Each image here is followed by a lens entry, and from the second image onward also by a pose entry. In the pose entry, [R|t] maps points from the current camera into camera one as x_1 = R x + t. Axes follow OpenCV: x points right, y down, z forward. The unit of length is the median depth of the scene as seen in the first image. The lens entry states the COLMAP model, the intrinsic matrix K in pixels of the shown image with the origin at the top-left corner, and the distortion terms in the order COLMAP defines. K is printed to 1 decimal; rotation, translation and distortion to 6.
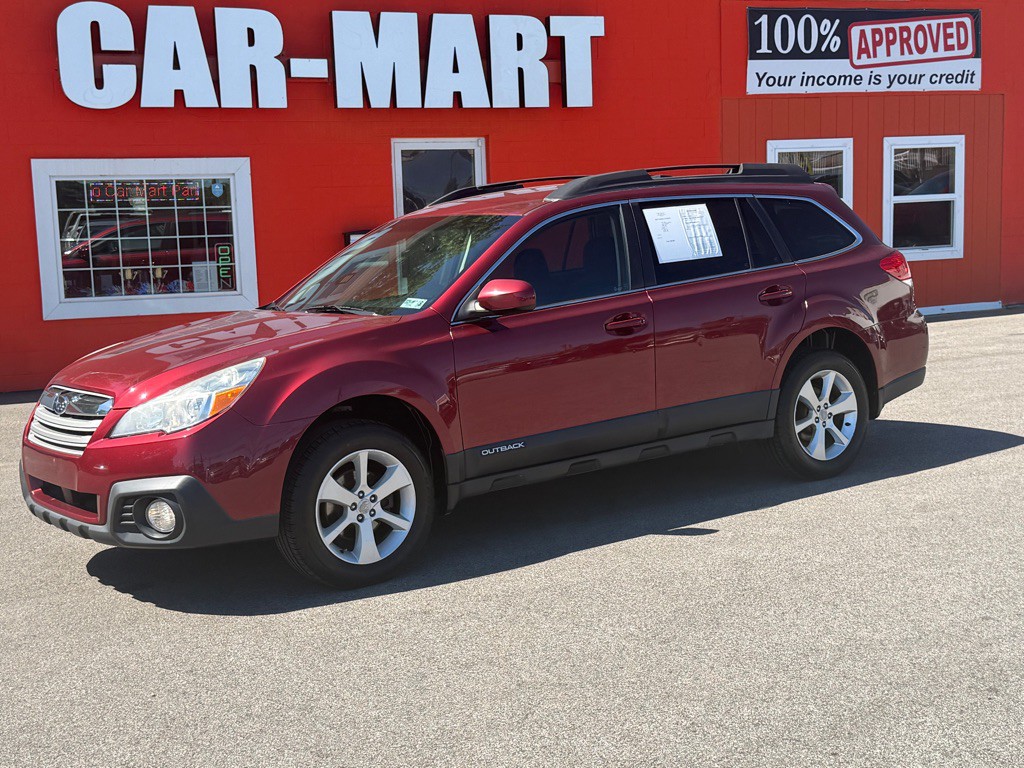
lens RADIAL K [[1384.5, 0, 512.0], [0, 1384.5, 384.0], [0, 0, 1]] dist [0.160371, -0.066492]
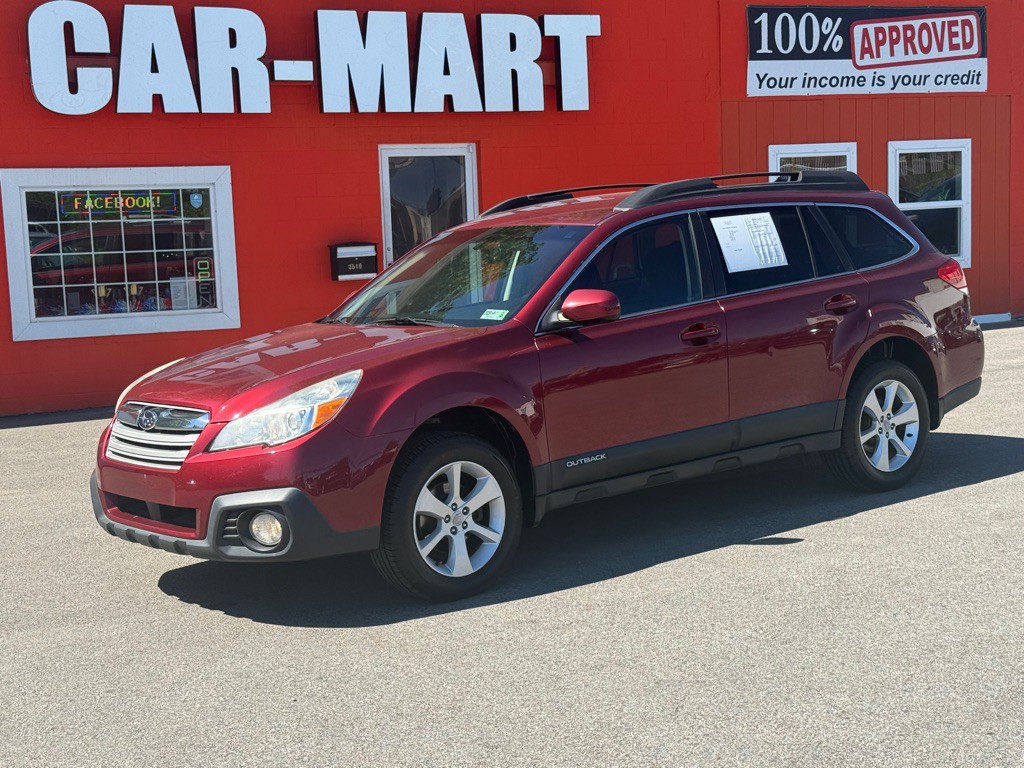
lens RADIAL K [[1533.3, 0, 508.4], [0, 1533.3, 397.8], [0, 0, 1]] dist [0.155166, 0.049911]
pose [[0.998881, -0.011351, 0.045919, -0.094771], [0.011774, 0.999891, -0.008952, 0.009394], [-0.045812, 0.009482, 0.998905, -0.080202]]
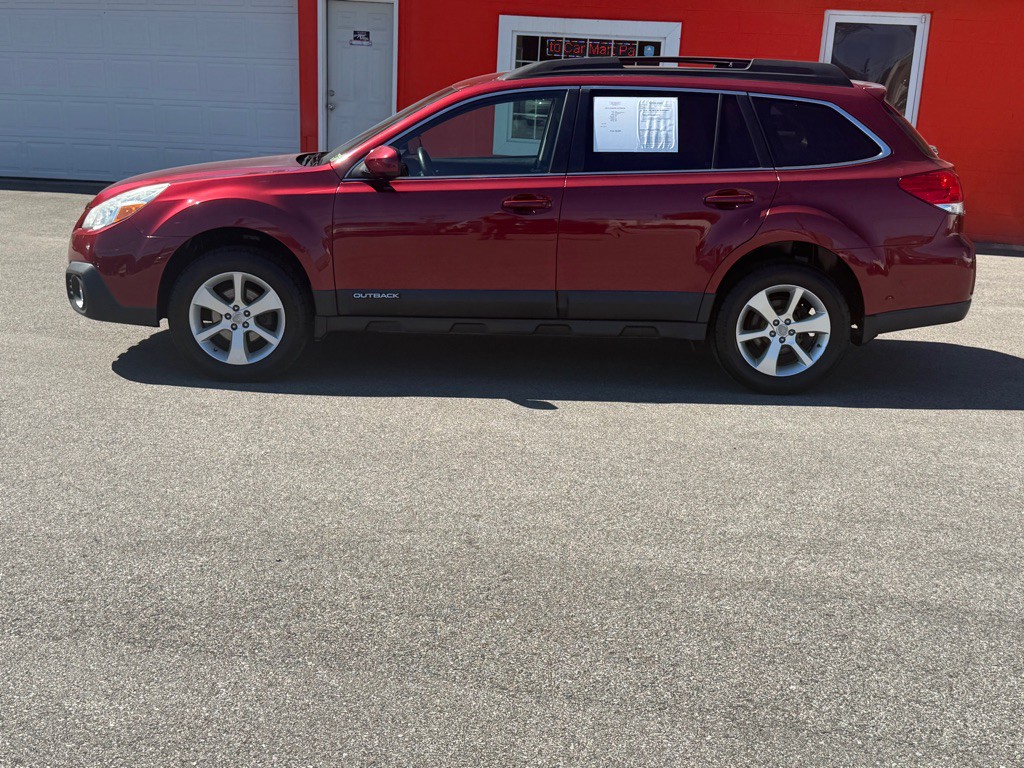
lens RADIAL K [[1272.7, 0, 512.0], [0, 1272.7, 384.0], [0, 0, 1]] dist [0.104790, -0.044540]
pose [[0.814407, 0.213796, -0.539475, 0.566505], [-0.147452, 0.975386, 0.163950, -0.060475], [0.561248, -0.053975, 0.825886, 0.158415]]
